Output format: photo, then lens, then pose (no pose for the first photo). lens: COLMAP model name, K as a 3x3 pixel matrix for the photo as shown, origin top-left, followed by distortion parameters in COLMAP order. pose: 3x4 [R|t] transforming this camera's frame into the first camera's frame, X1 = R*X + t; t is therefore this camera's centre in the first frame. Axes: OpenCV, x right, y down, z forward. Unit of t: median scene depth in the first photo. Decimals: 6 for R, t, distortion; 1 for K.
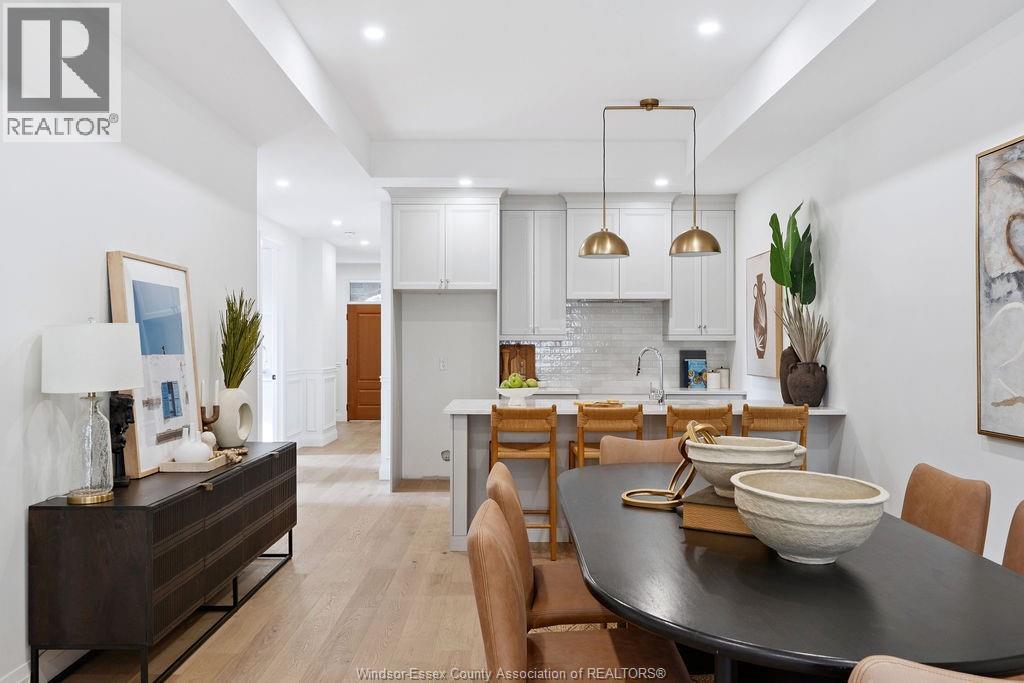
lens RADIAL K [[781.9, 0, 512.0], [0, 781.9, 341.5], [0, 0, 1]] dist [-0.003894, -0.004353]
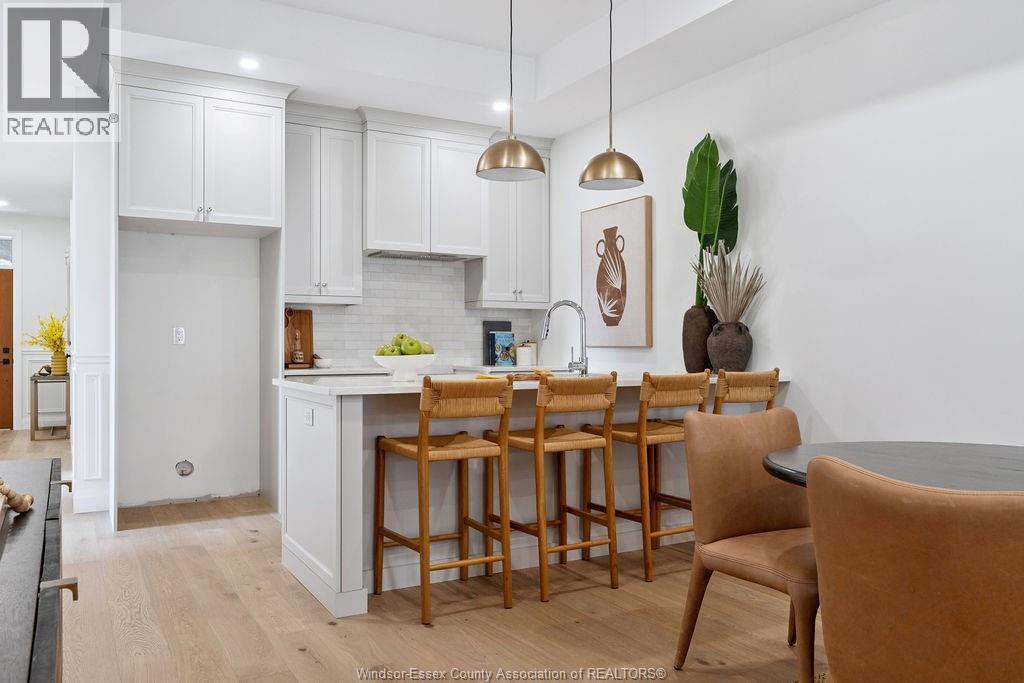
lens RADIAL K [[781.9, 0, 512.0], [0, 781.9, 341.5], [0, 0, 1]] dist [-0.003894, -0.004353]
pose [[0.878141, 0.000615, 0.478401, -0.188268], [-0.002485, 0.999992, 0.003274, 0.036345], [-0.478395, -0.004064, 0.878135, 0.297439]]
